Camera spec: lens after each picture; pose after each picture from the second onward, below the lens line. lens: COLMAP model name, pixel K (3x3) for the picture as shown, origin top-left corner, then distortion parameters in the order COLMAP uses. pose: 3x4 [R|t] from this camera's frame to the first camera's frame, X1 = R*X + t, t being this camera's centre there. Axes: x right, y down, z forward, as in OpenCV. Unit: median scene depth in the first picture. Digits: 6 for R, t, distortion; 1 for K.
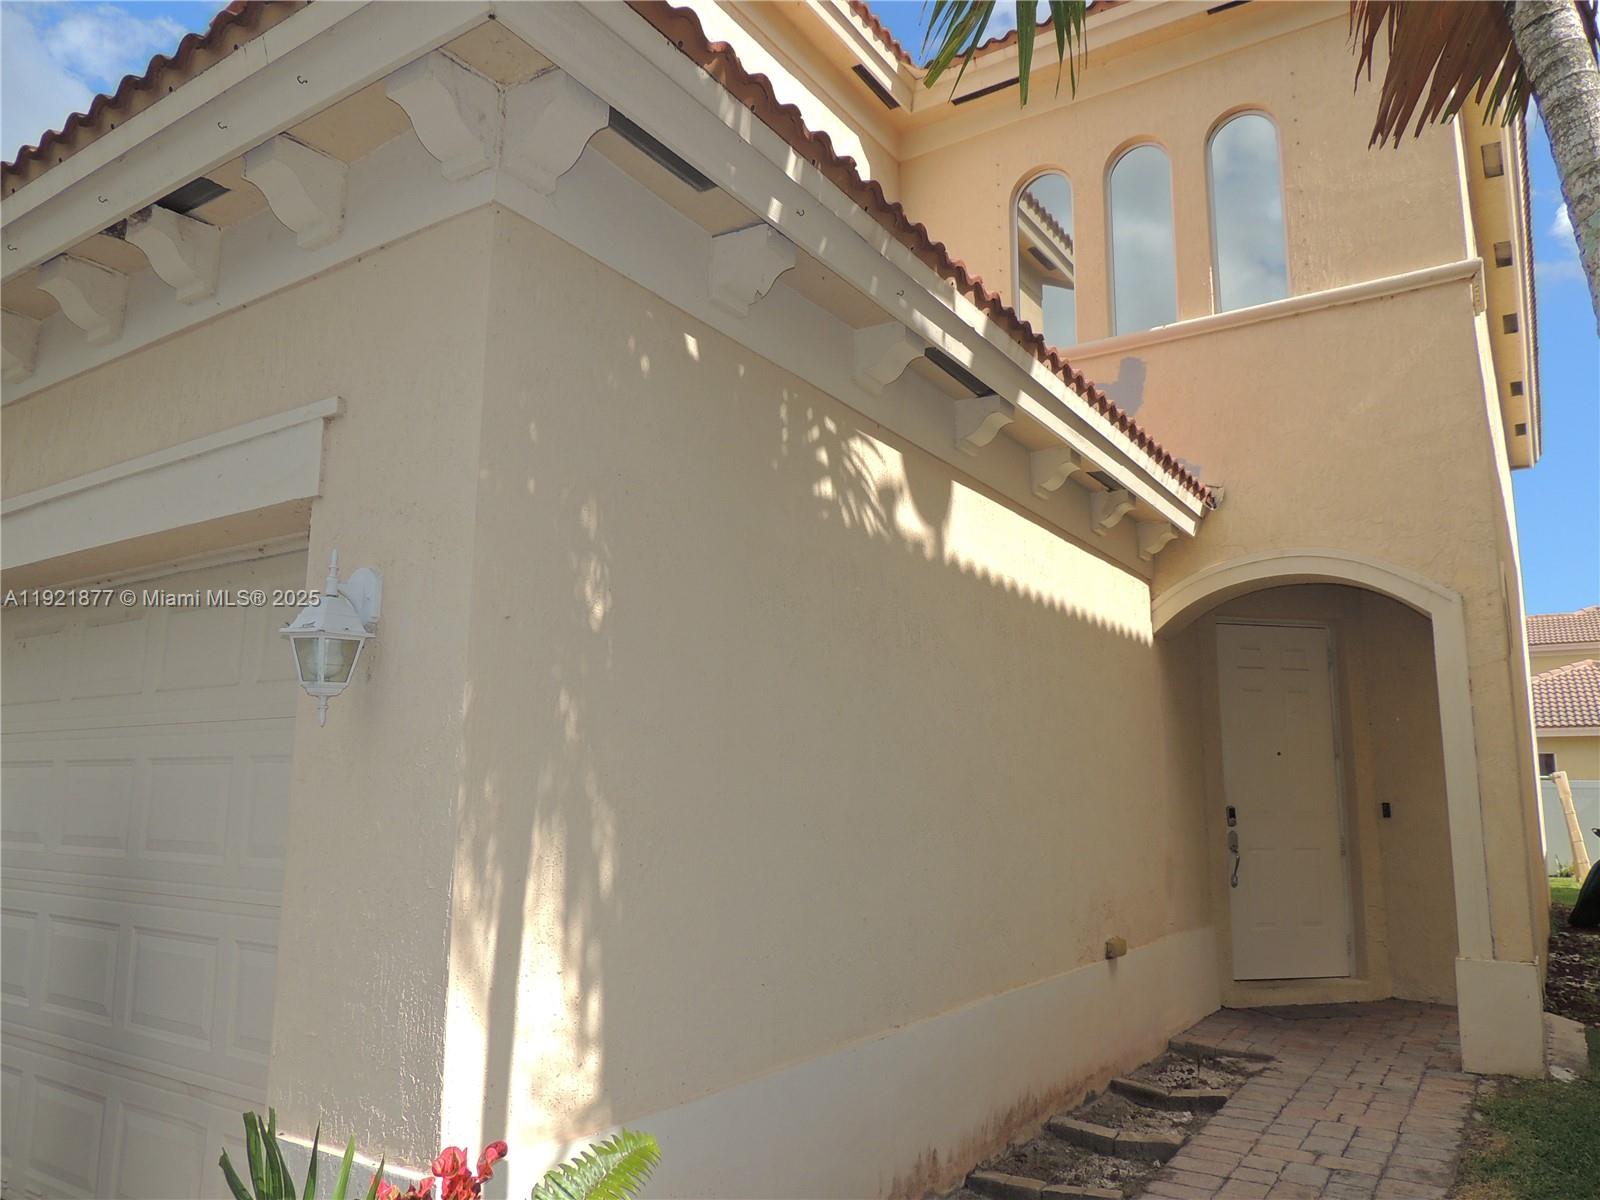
lens RADIAL K [[1125.5, 0, 800.0], [0, 1125.5, 600.0], [0, 0, 1]] dist [-0.005833, -0.002218]
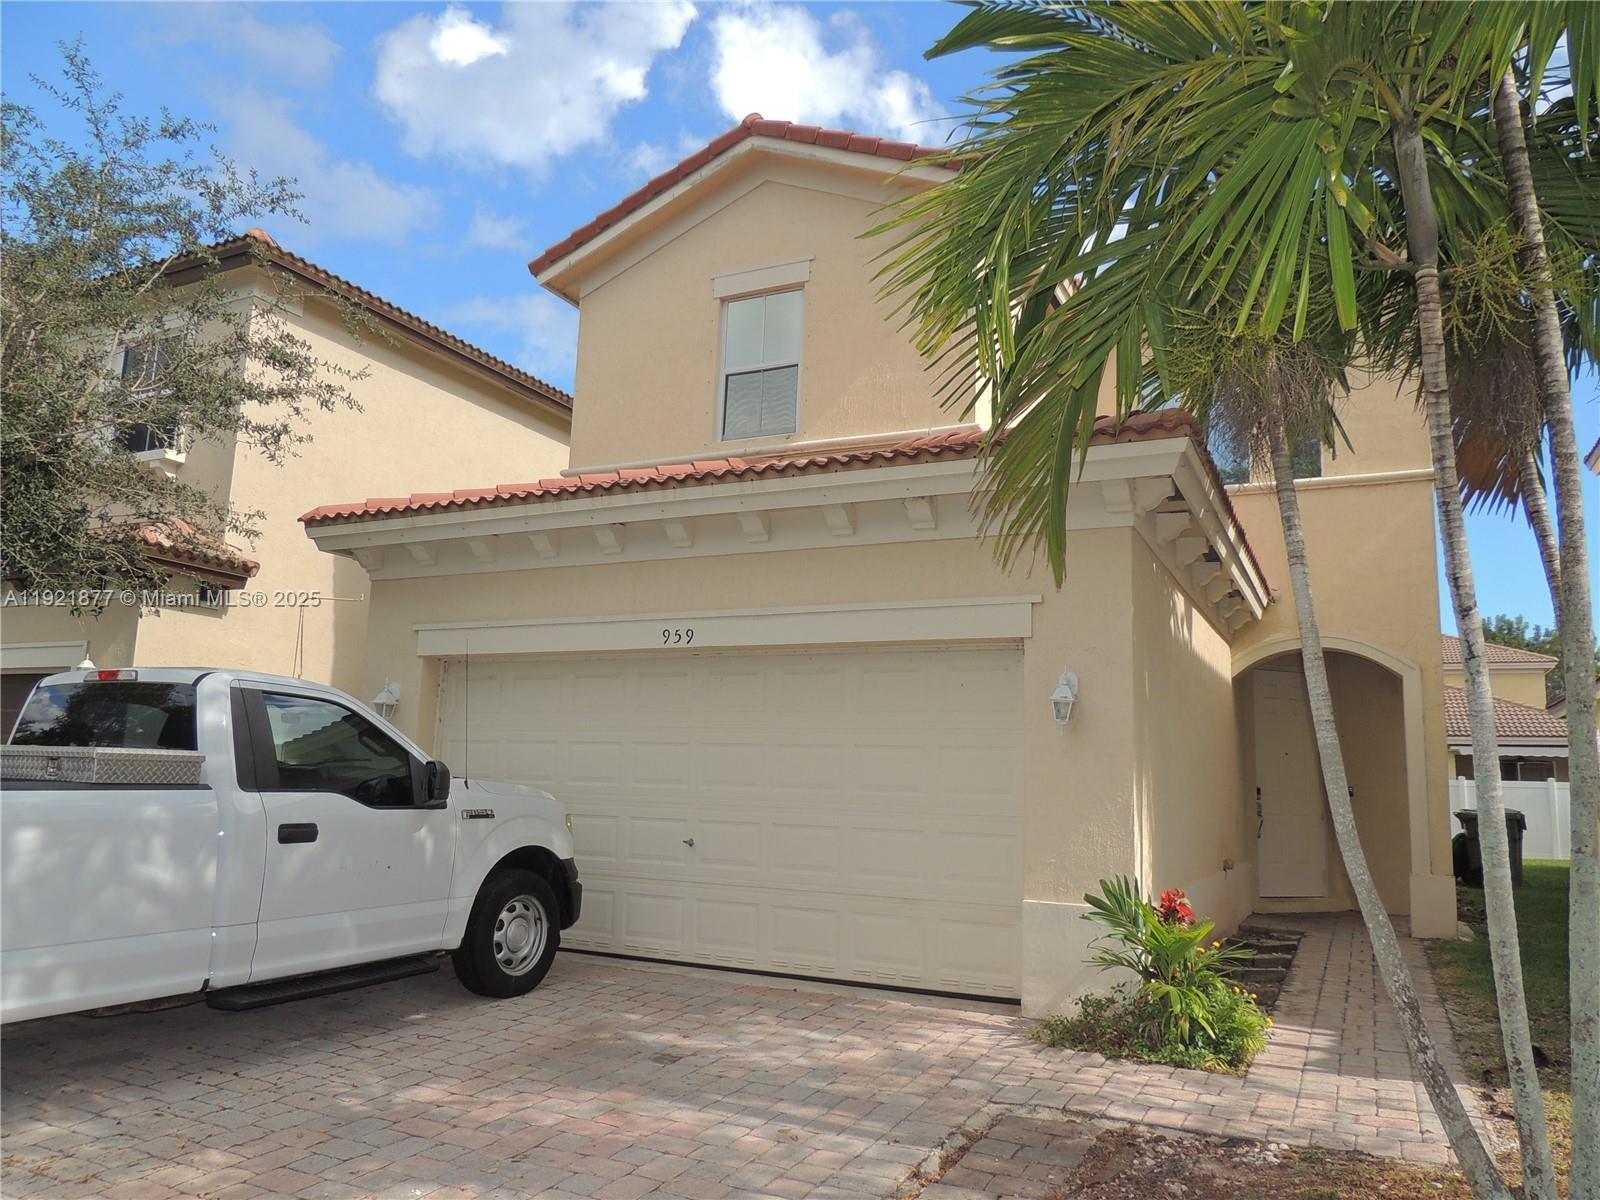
lens RADIAL K [[1125.5, 0, 800.0], [0, 1125.5, 600.0], [0, 0, 1]] dist [-0.005833, -0.002218]
pose [[0.992232, 0.043273, 0.116629, -0.561196], [-0.044878, 0.998930, 0.011174, -0.082182], [-0.116021, -0.016321, 0.993113, -0.600186]]
